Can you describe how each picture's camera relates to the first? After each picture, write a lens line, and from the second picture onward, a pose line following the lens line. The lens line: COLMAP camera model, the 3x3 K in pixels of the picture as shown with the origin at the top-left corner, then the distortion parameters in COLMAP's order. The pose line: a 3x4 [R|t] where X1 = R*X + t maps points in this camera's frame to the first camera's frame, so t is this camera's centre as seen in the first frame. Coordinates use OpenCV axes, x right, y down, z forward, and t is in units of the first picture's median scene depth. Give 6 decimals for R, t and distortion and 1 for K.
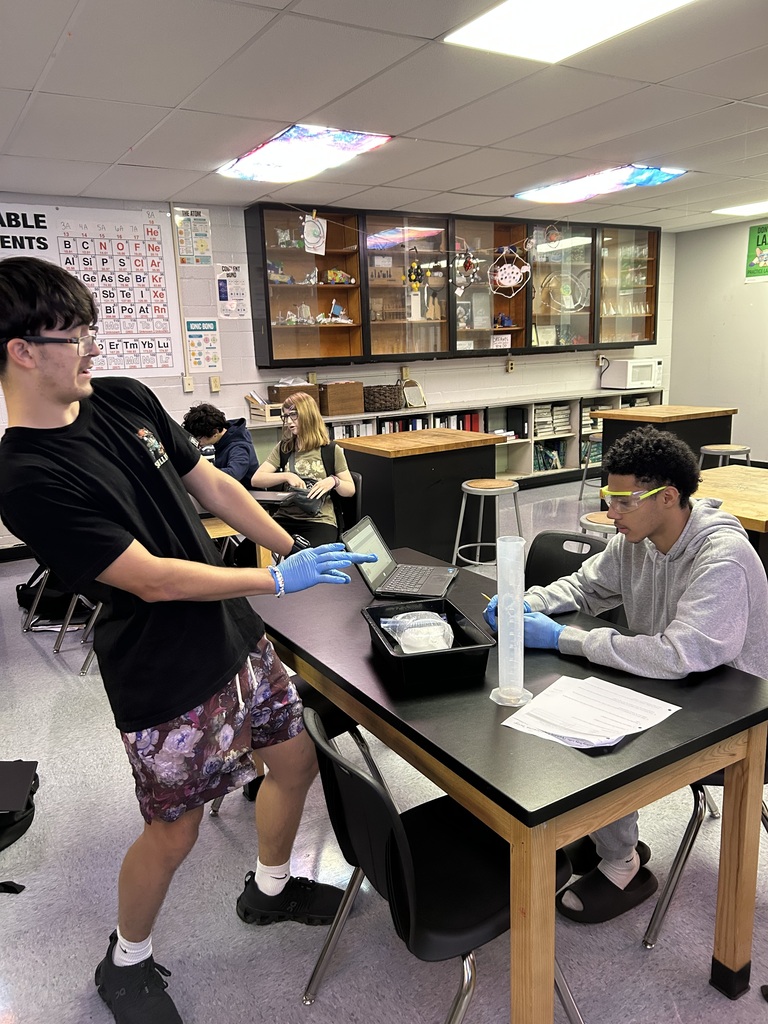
lens RADIAL K [[774.6, 0, 387.3], [0, 774.6, 512.8], [0, 0, 1]] dist [0.038388, -0.030323]
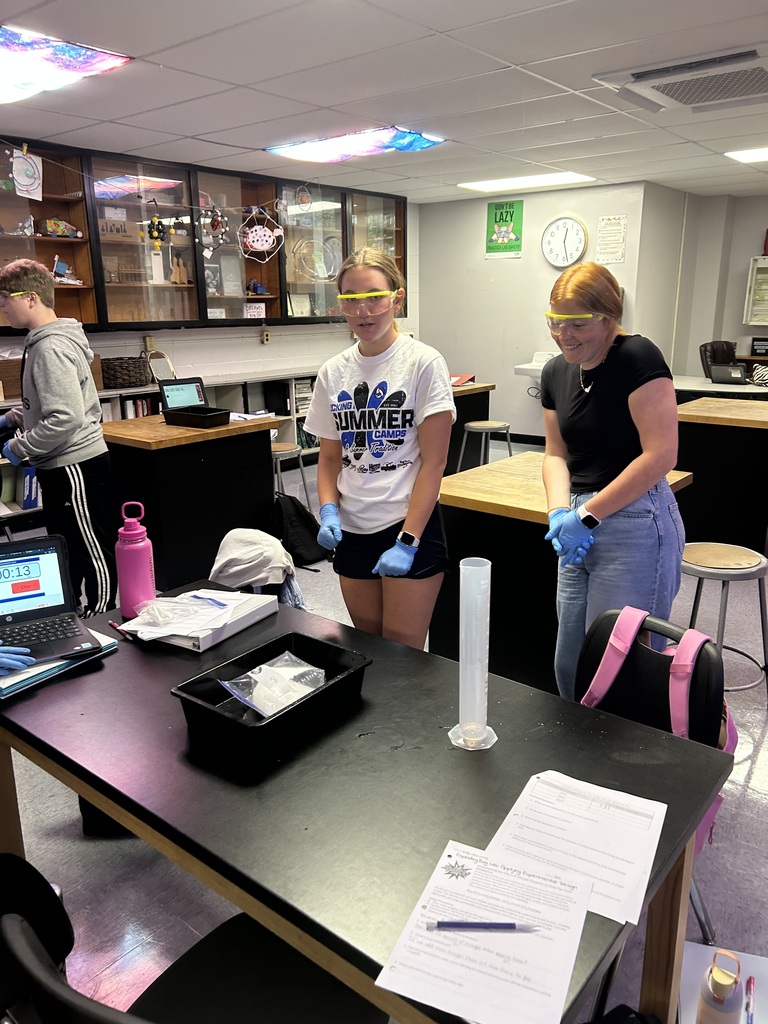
lens RADIAL K [[774.6, 0, 385.5], [0, 774.6, 518.2], [0, 0, 1]] dist [0.038388, -0.030323]
pose [[0.945140, -0.063674, 0.320399, -0.022144], [0.047565, 0.997191, 0.057863, -0.023174], [-0.323184, -0.039449, 0.945514, 0.074897]]
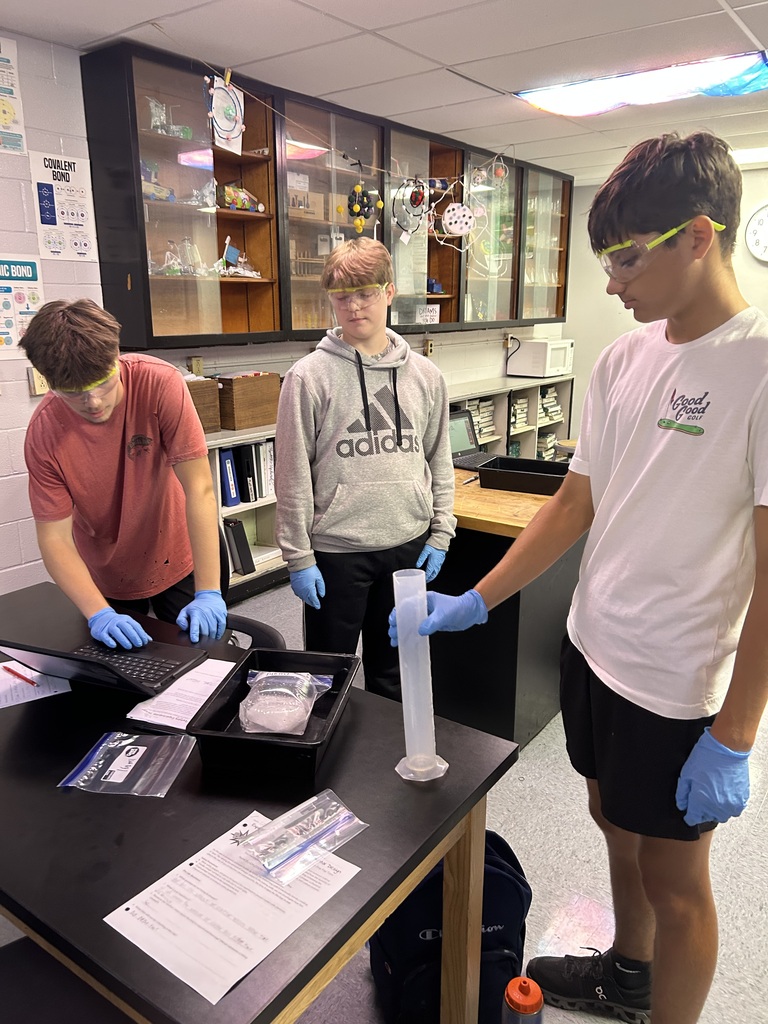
lens RADIAL K [[774.6, 0, 366.1], [0, 774.6, 501.0], [0, 0, 1]] dist [0.038388, -0.030323]
pose [[0.929824, -0.061829, 0.362772, -0.208562], [0.053703, 0.998029, 0.032453, -0.086510], [-0.364064, -0.010693, 0.931313, 0.408727]]
